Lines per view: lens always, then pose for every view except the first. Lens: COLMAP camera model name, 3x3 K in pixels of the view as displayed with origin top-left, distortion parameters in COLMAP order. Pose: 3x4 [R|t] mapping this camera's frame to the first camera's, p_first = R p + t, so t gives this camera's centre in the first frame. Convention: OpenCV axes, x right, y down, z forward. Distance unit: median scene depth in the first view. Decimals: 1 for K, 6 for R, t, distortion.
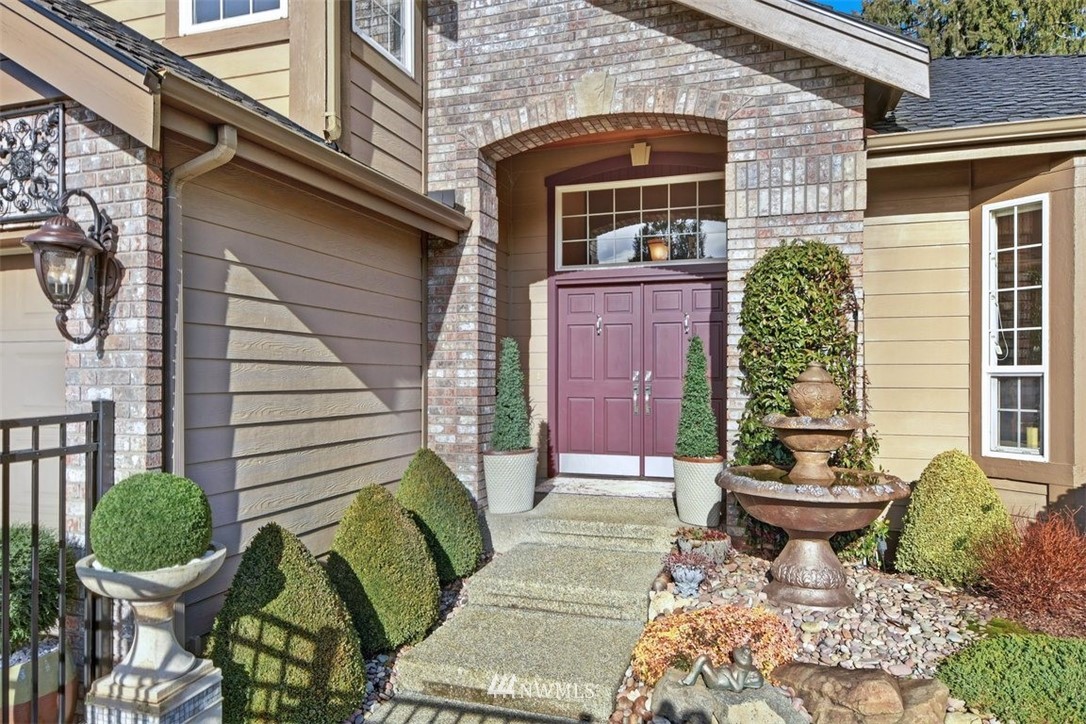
lens RADIAL K [[749.6, 0, 541.2], [0, 749.6, 376.3], [0, 0, 1]] dist [0.021316, 0.001442]
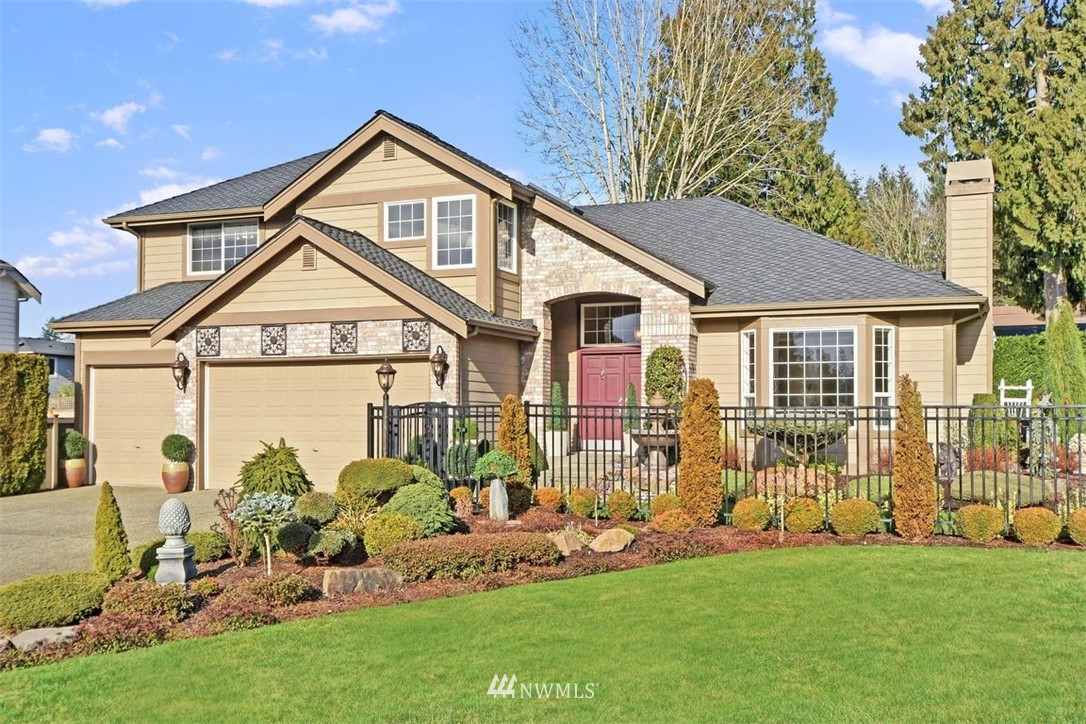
lens RADIAL K [[1096.4, 0, 544.0], [0, 1096.4, 364.1], [0, 0, 1]] dist [0.006211, -0.002508]
pose [[0.997702, -0.001414, -0.067733, 0.157421], [-0.002066, 0.998682, -0.051281, 0.071203], [0.067716, 0.051303, 0.996385, -2.512740]]
